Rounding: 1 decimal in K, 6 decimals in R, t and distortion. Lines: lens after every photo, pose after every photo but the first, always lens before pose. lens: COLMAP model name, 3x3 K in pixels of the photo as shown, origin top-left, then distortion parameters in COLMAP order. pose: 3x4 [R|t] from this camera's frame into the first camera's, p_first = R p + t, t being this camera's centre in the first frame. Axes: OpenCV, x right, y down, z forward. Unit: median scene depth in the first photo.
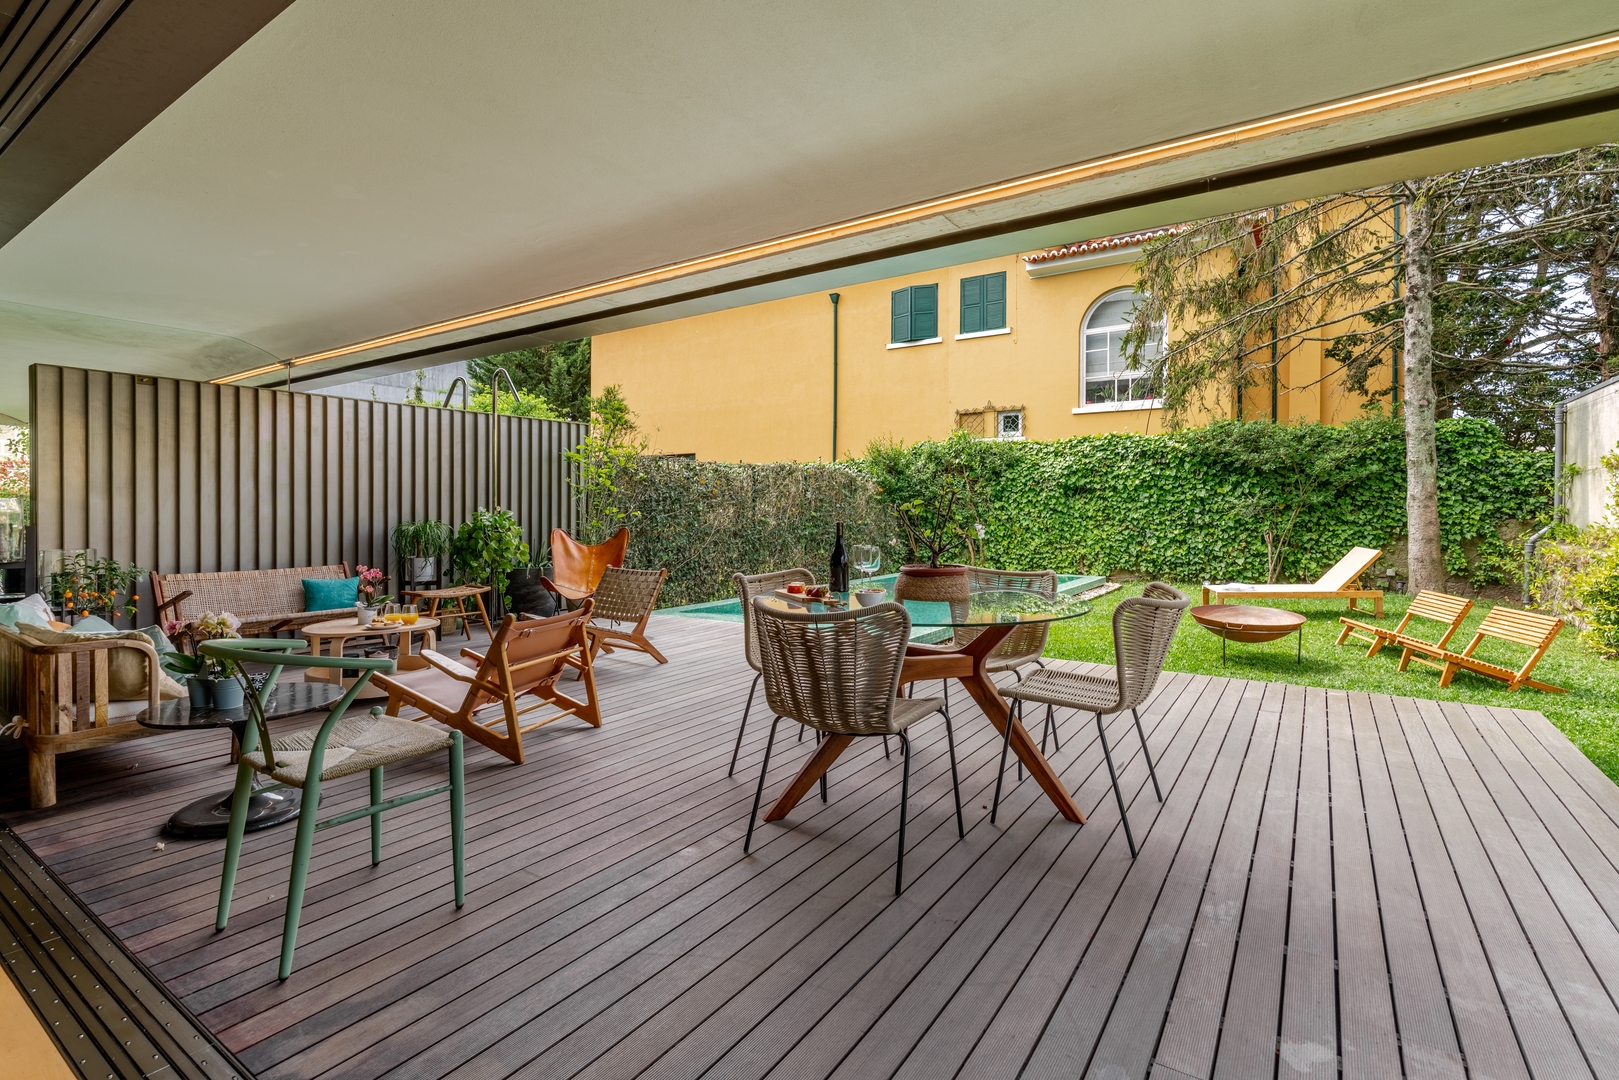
lens RADIAL K [[752.5, 0, 809.3], [0, 752.5, 528.3], [0, 0, 1]] dist [0.000495, 0.000012]
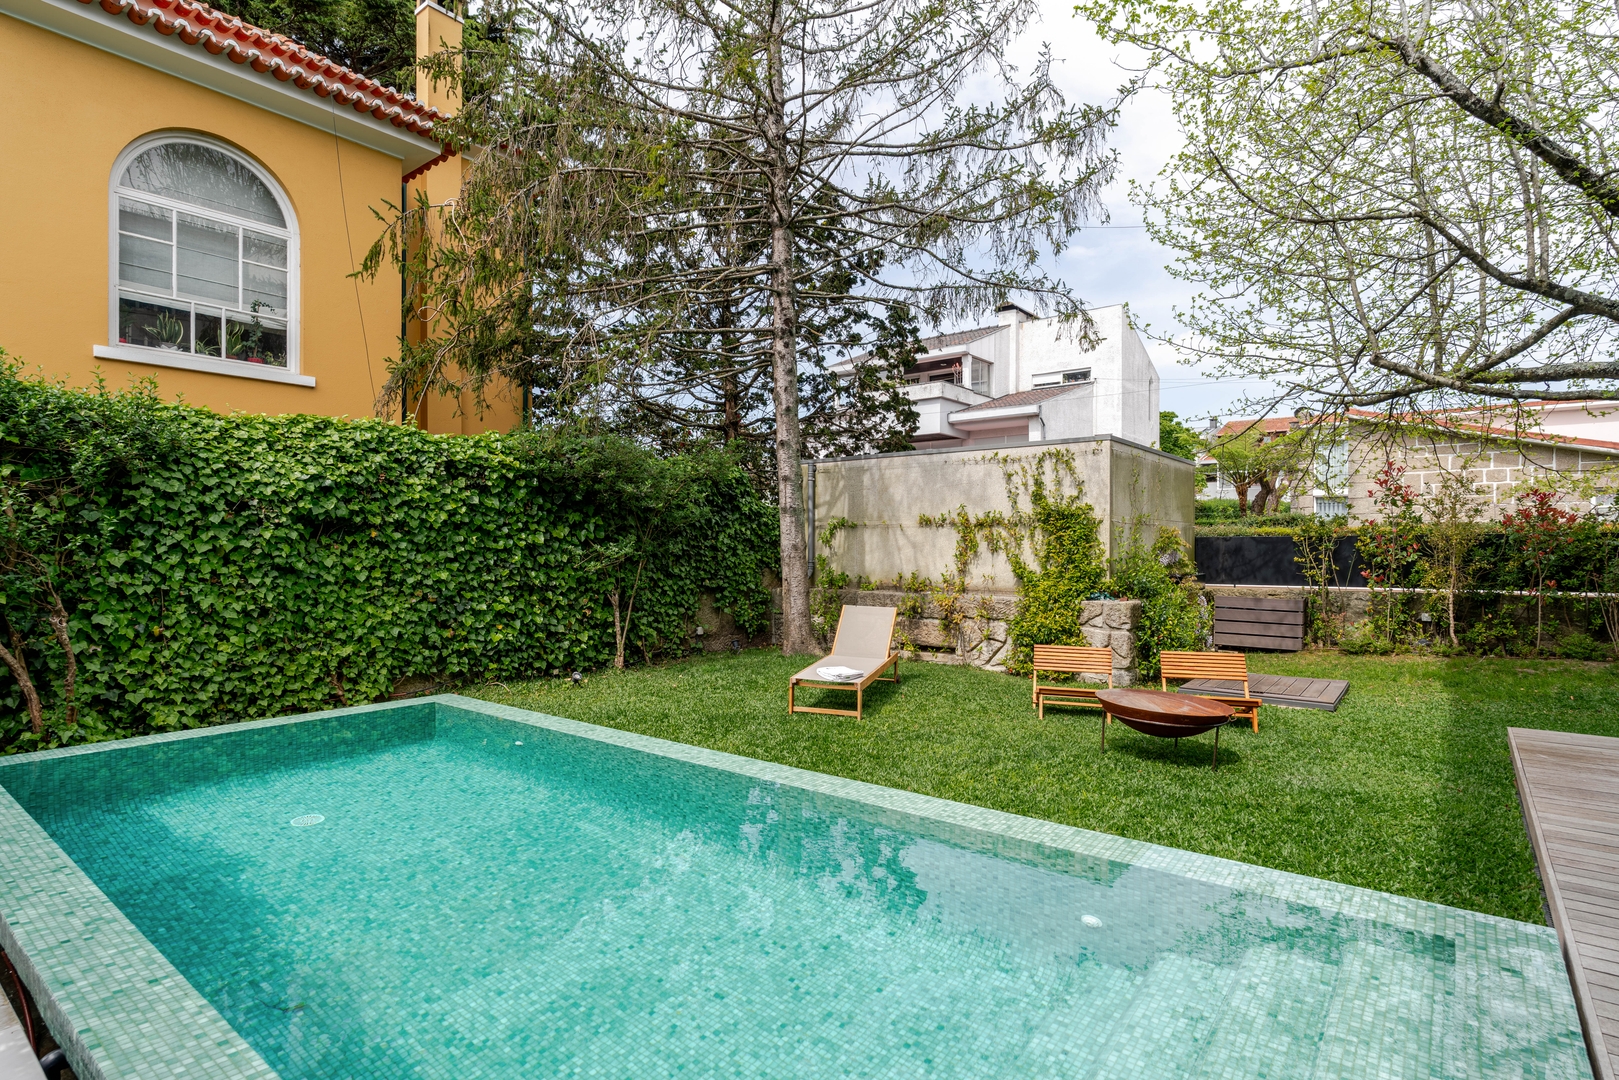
lens RADIAL K [[816.5, 0, 809.4], [0, 816.5, 536.5], [0, 0, 1]] dist [-0.023494, -0.000699]
pose [[0.071818, 0.006120, 0.997399, -0.148019], [0.018202, 0.999807, -0.007446, -0.035884], [-0.997252, 0.018690, 0.071692, 0.672933]]
